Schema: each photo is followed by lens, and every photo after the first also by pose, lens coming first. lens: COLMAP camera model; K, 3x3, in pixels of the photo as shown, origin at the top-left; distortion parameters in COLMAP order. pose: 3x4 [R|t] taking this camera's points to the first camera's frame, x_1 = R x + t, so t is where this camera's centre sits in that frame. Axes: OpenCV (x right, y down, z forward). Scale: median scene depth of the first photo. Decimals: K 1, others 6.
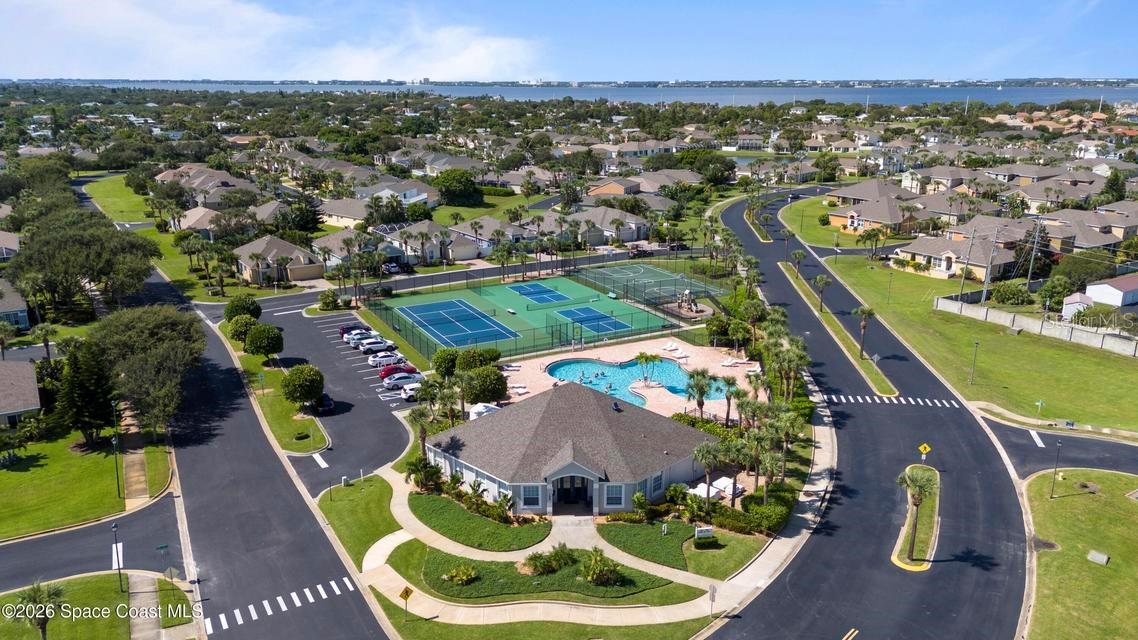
lens RADIAL K [[850.7, 0, 575.2], [0, 850.7, 320.0], [0, 0, 1]] dist [0.095582, -0.116844]
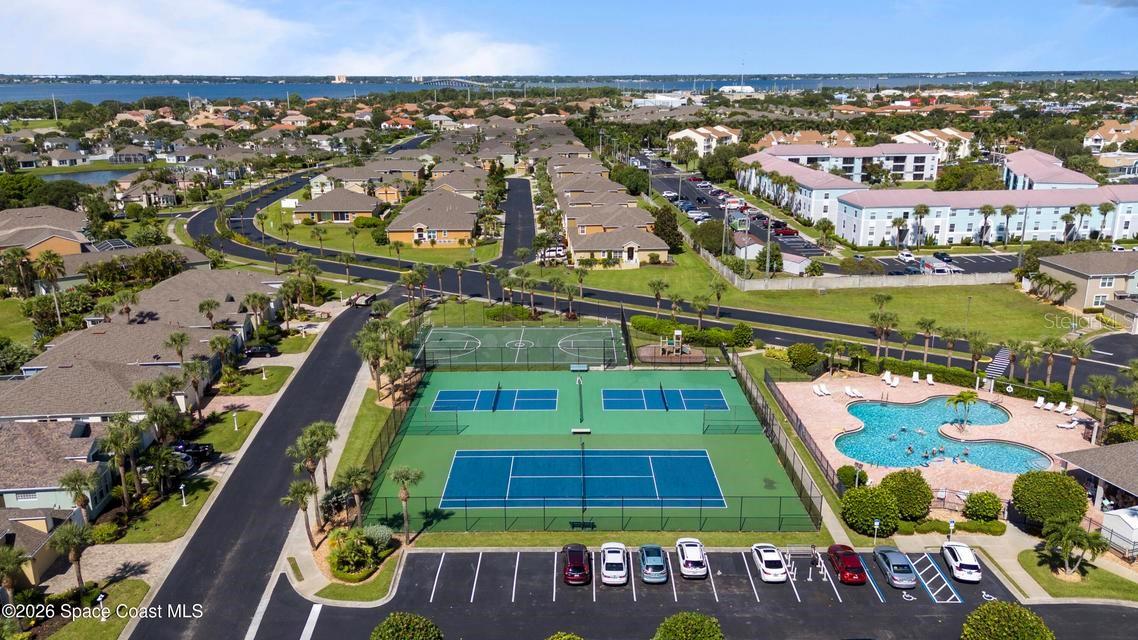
lens RADIAL K [[850.7, 0, 575.2], [0, 850.7, 320.0], [0, 0, 1]] dist [0.095582, -0.116844]
pose [[0.470652, -0.244904, 0.847649, -0.651808], [0.241821, 0.959724, 0.143015, -0.199354], [-0.848534, 0.137669, 0.510918, 0.703225]]
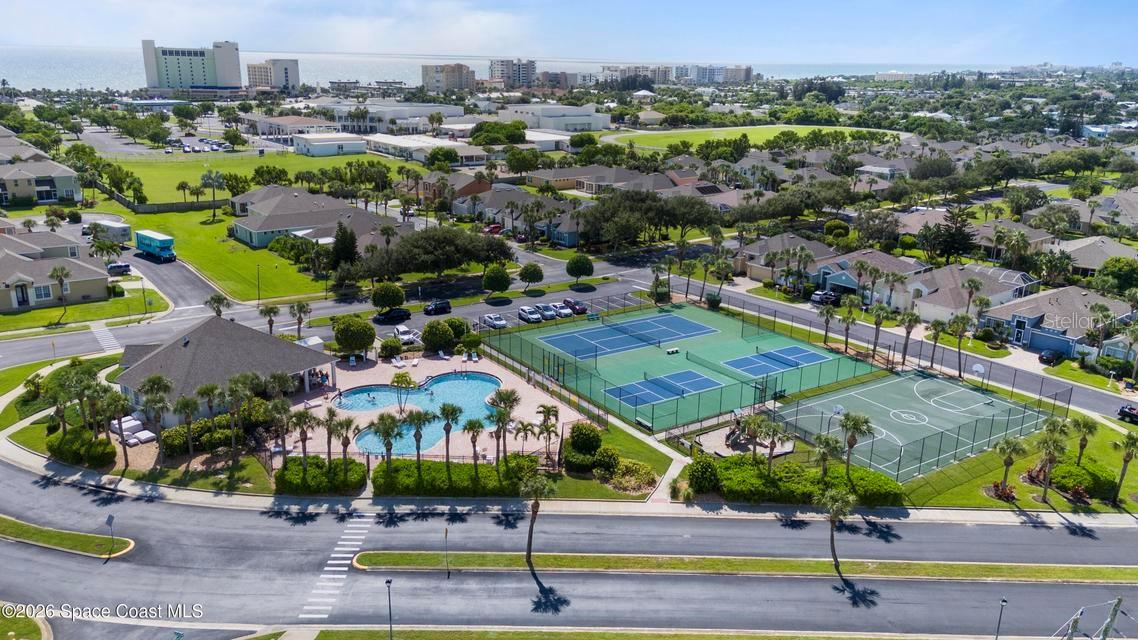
lens RADIAL K [[850.7, 0, 575.2], [0, 850.7, 320.0], [0, 0, 1]] dist [0.095582, -0.116844]
pose [[0.086066, 0.289319, -0.953356, 0.769030], [-0.287864, 0.923314, 0.254214, -0.242383], [0.953796, 0.252557, 0.162751, 0.811788]]
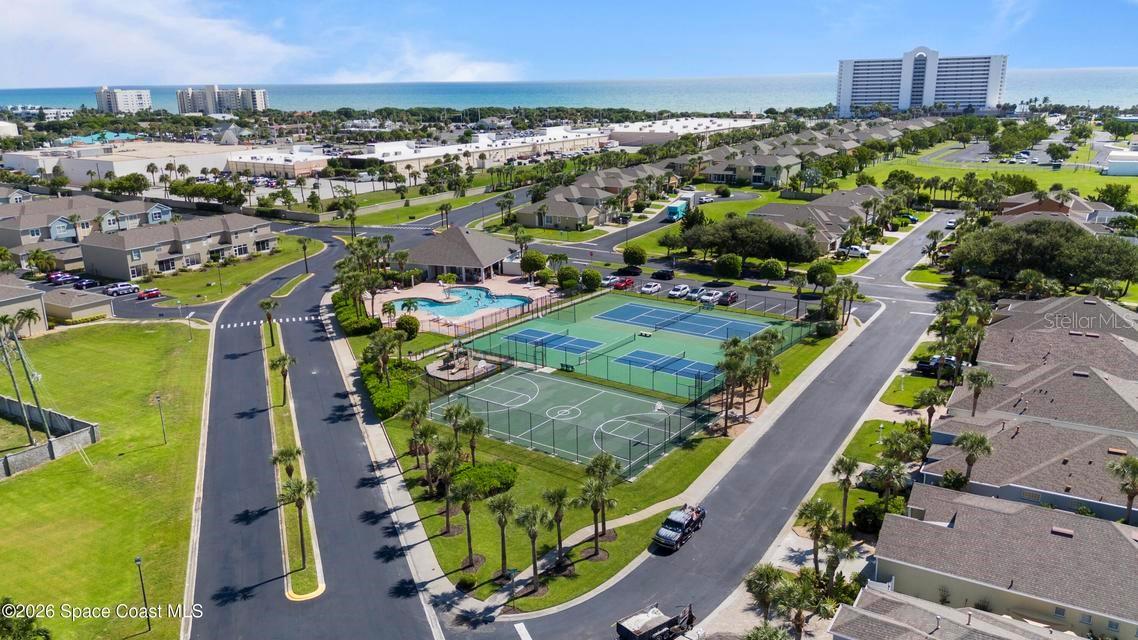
lens RADIAL K [[850.7, 0, 575.2], [0, 850.7, 320.0], [0, 0, 1]] dist [0.095582, -0.116844]
pose [[-0.904895, 0.129459, -0.405469, 0.381531], [-0.099464, 0.861930, 0.497175, -0.496429], [0.413850, 0.490221, -0.767080, 1.768577]]
